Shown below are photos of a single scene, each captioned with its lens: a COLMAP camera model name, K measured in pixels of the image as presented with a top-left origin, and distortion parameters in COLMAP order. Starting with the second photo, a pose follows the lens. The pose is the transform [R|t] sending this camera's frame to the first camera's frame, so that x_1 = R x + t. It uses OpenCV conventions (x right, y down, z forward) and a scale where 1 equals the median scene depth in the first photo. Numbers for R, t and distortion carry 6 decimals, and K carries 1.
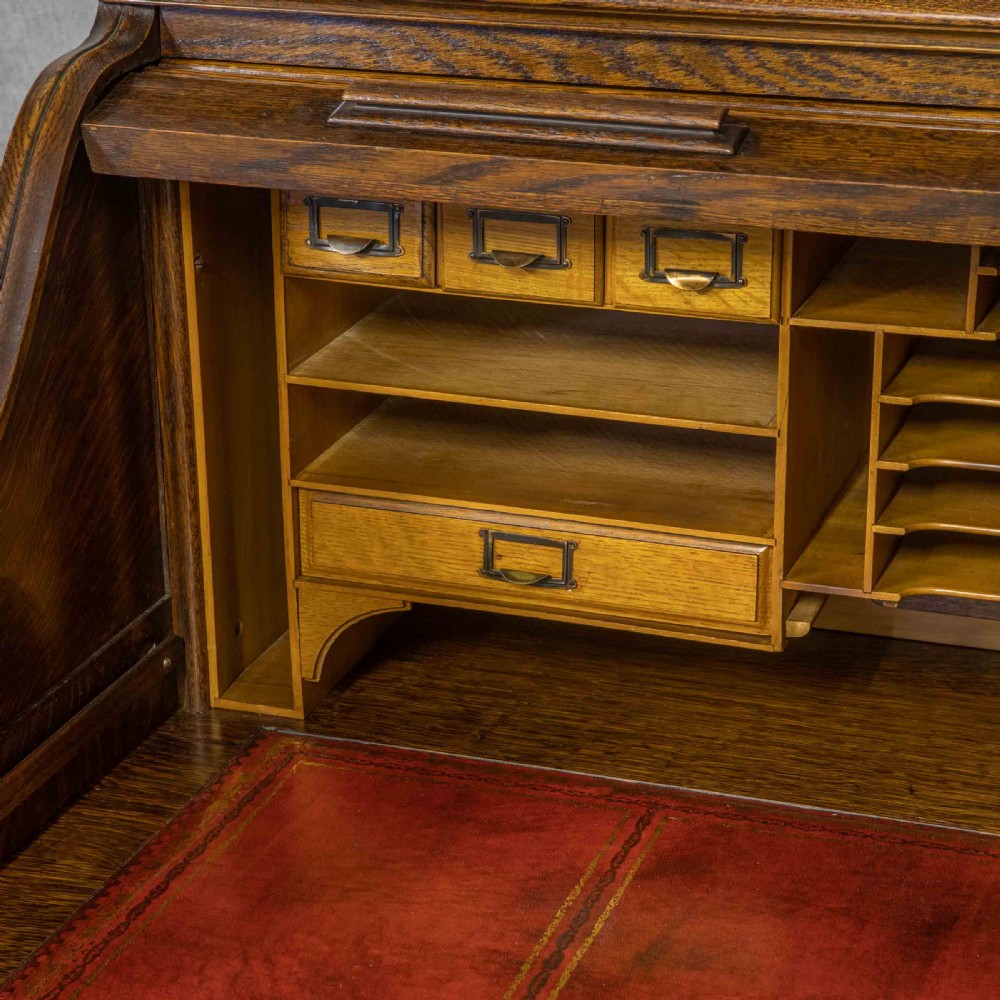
lens RADIAL K [[2733.5, 0, 534.7], [0, 2733.5, 500.7], [0, 0, 1]] dist [0.171260, 0.551399]
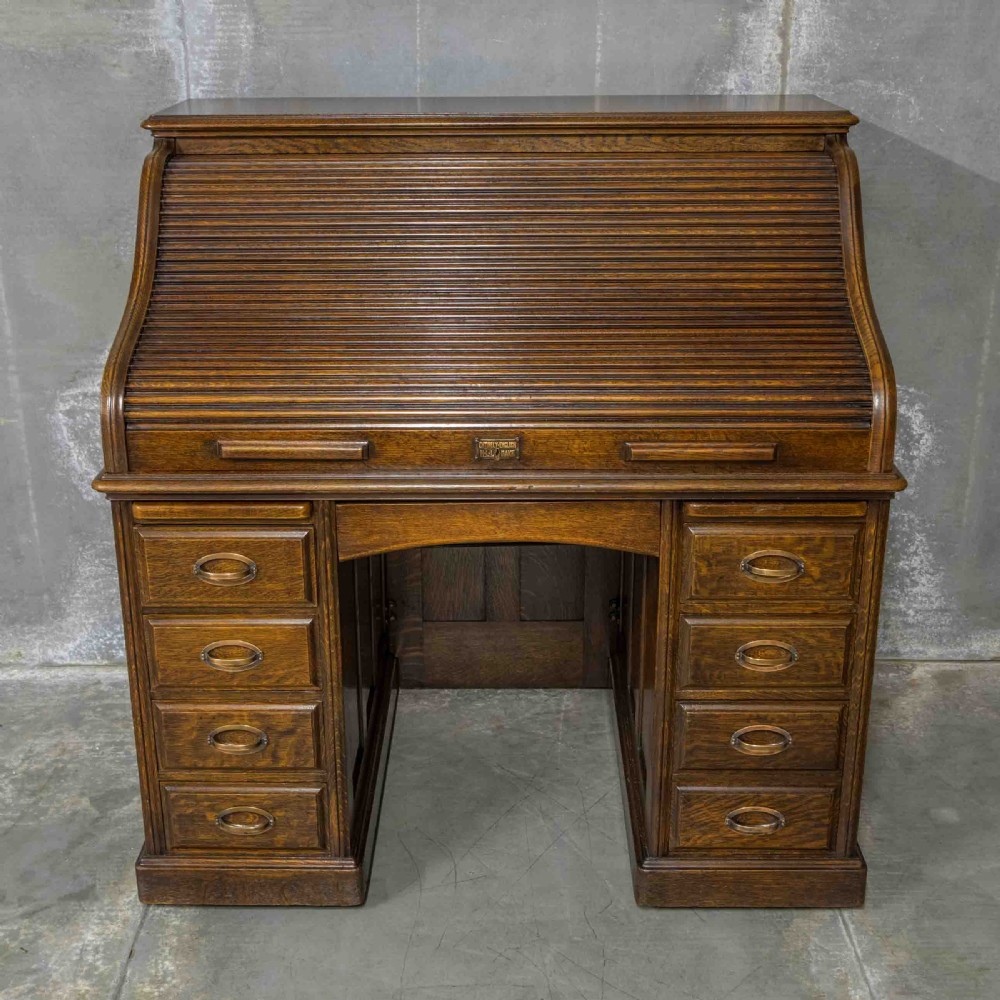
lens RADIAL K [[1430.2, 0, 479.4], [0, 1430.2, 496.3], [0, 0, 1]] dist [-0.013456, 0.087770]
pose [[0.953719, -0.104590, 0.281923, -0.310475], [0.104643, 0.994398, 0.014911, 0.228339], [-0.281903, 0.015280, 0.959321, -0.599516]]
